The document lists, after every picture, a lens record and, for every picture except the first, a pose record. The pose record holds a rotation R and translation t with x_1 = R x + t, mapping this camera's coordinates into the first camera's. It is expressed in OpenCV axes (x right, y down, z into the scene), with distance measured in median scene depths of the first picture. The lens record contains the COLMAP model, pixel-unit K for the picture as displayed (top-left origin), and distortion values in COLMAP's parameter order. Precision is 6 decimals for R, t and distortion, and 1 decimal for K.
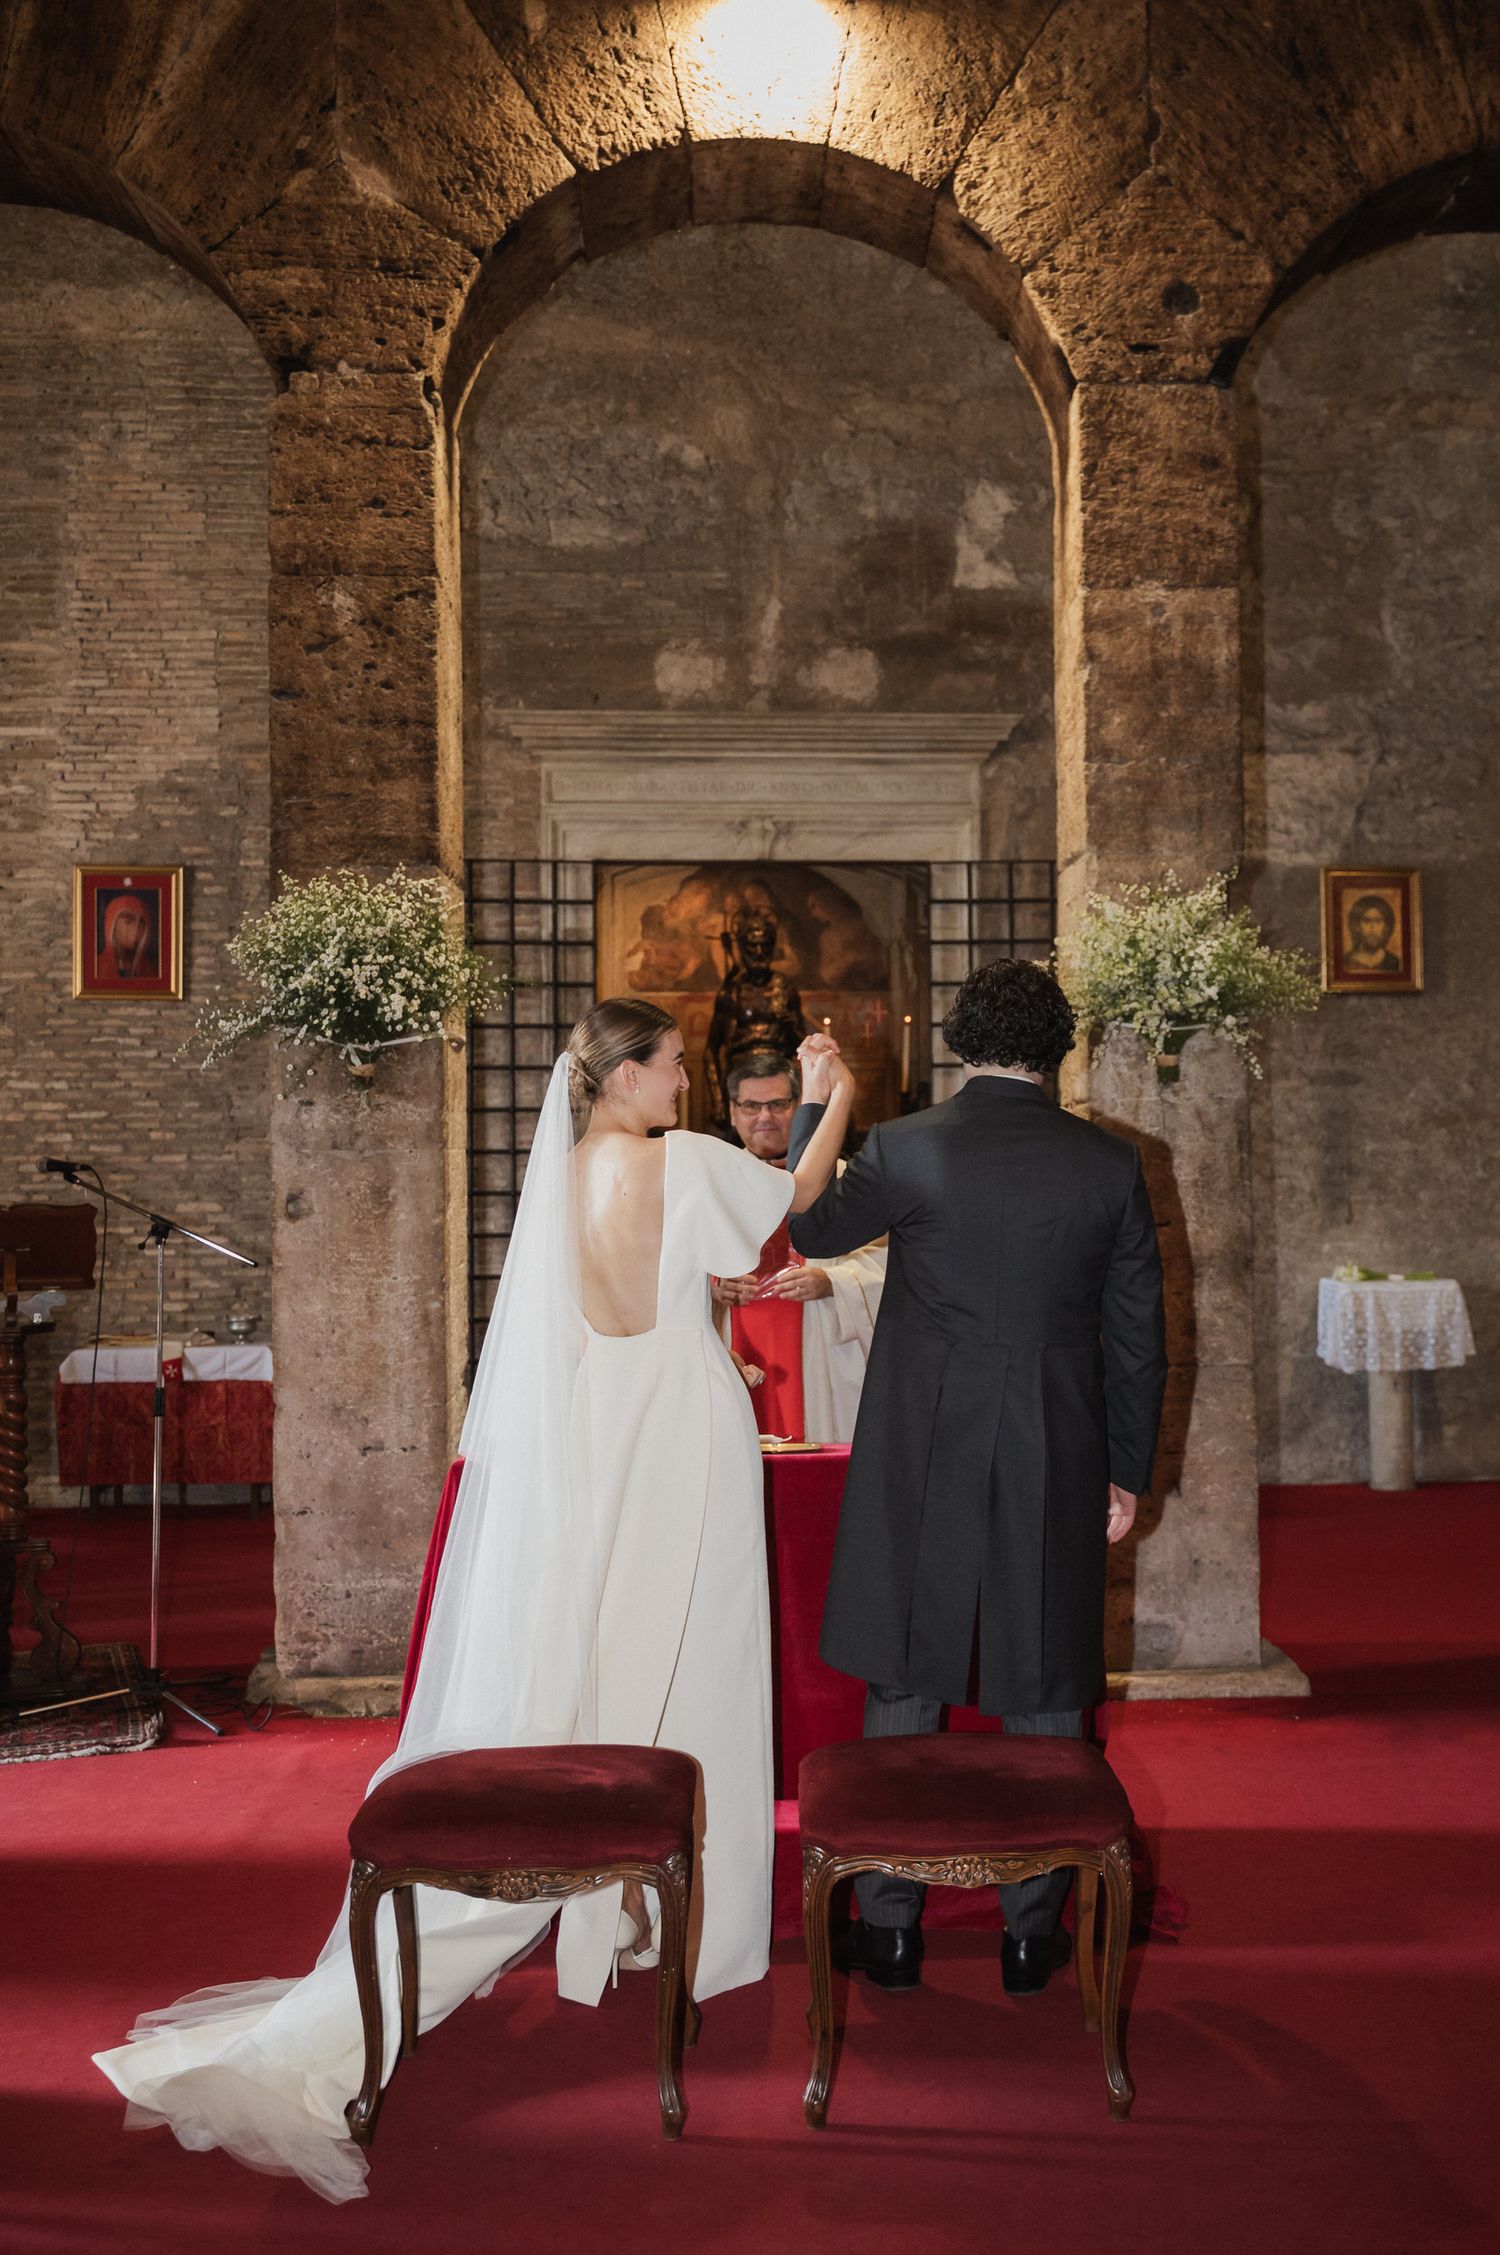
lens RADIAL K [[2322.2, 0, 880.8], [0, 2322.2, 1130.8], [0, 0, 1]] dist [0.004763, -0.010675]
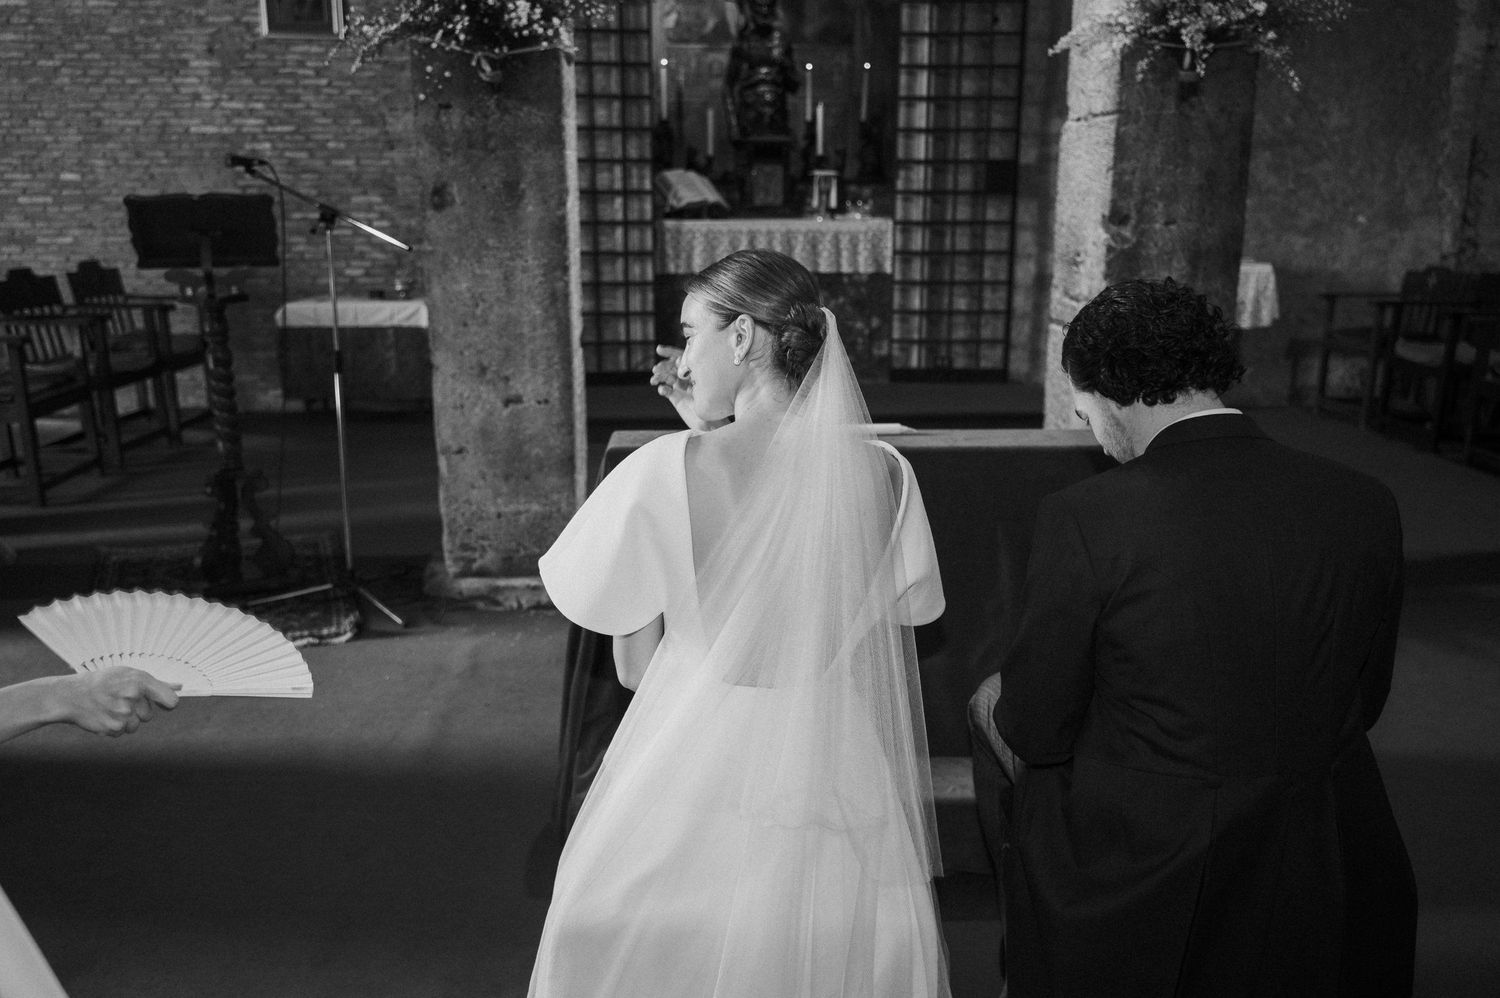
lens RADIAL K [[1288.7, 0, 754.3], [0, 1288.7, 530.7], [0, 0, 1]] dist [0.006878, -0.018426]
pose [[0.999890, 0.013666, -0.005746, -0.085332], [-0.011545, 0.960972, 0.276404, 0.011811], [0.009299, -0.276307, 0.961024, 0.321333]]
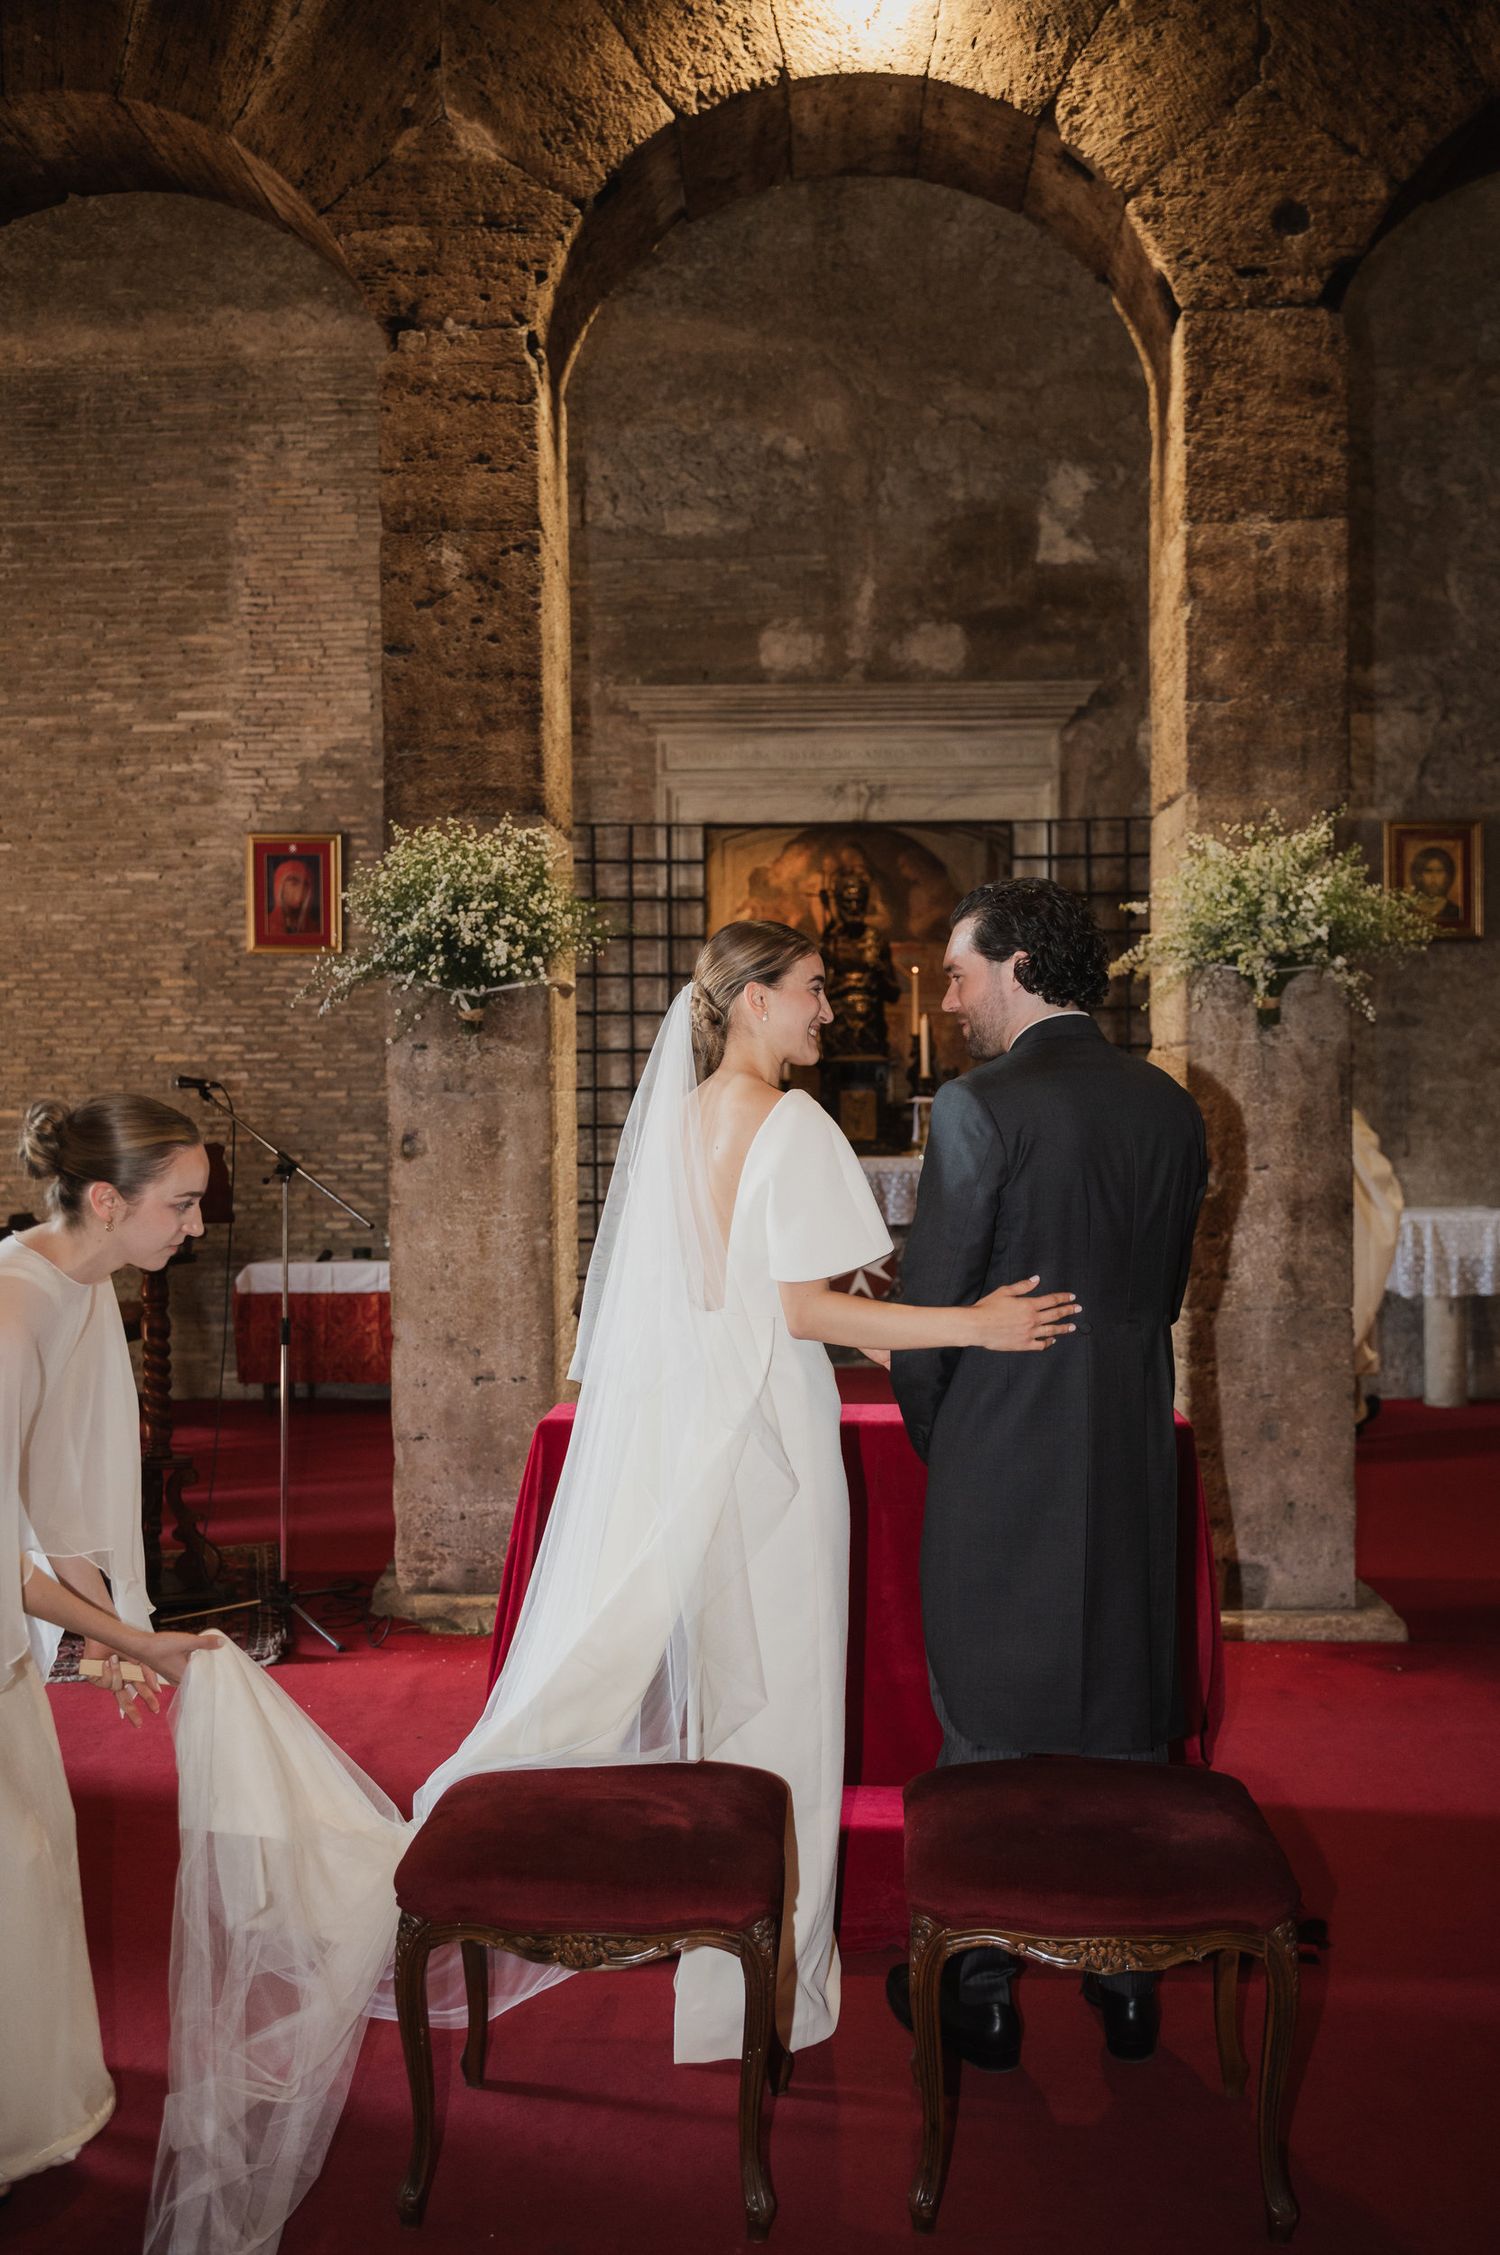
lens RADIAL K [[1869.8, 0, 753.9], [0, 1869.8, 1145.0], [0, 0, 1]] dist [0.002789, -0.009153]
pose [[0.994558, 0.004164, -0.104102, -0.011353], [0.000351, 0.999061, 0.043313, -0.004296], [0.104185, -0.043114, 0.993623, 0.181285]]
